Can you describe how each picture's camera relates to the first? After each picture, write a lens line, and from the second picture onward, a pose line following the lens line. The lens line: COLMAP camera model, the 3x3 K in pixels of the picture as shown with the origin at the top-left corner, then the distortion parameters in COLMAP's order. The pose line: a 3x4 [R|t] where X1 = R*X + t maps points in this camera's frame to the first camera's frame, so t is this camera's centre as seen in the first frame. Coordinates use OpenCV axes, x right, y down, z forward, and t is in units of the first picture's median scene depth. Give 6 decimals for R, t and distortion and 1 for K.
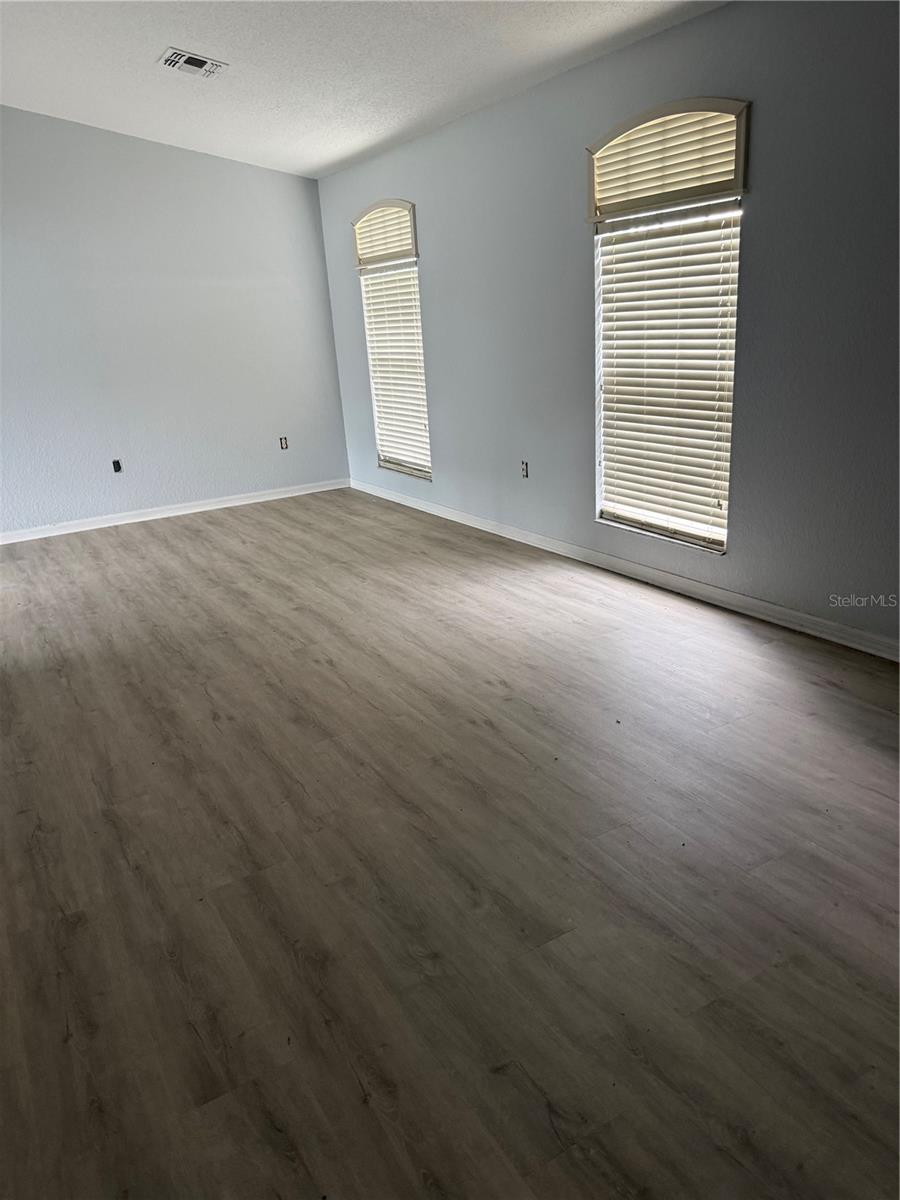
lens RADIAL K [[847.7, 0, 424.3], [0, 847.7, 597.0], [0, 0, 1]] dist [0.048619, -0.041648]
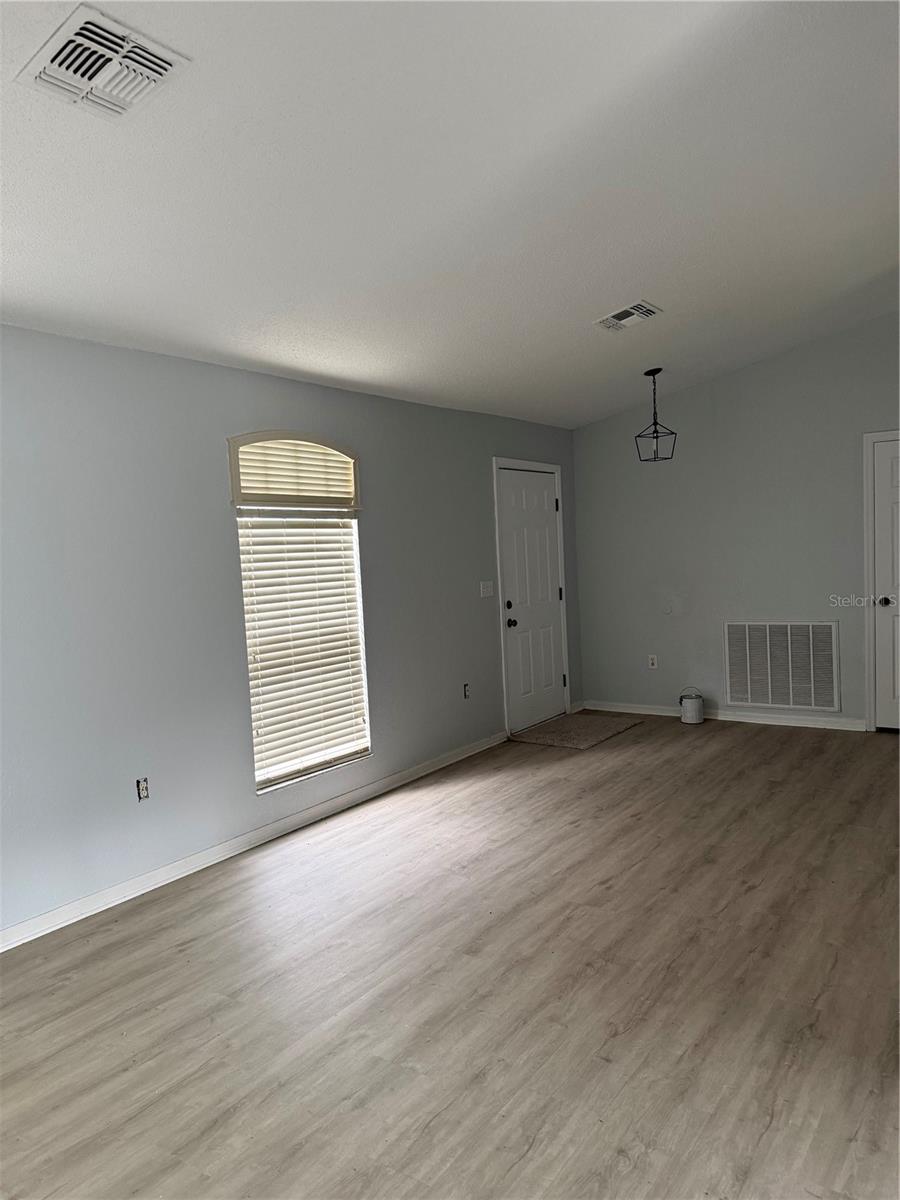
lens RADIAL K [[847.7, 0, 452.4], [0, 847.7, 597.2], [0, 0, 1]] dist [0.048619, -0.041648]
pose [[-0.427789, 0.029066, 0.903411, -0.884994], [0.352866, 0.925543, 0.137313, -0.406570], [-0.832155, 0.377524, -0.406194, 1.310093]]
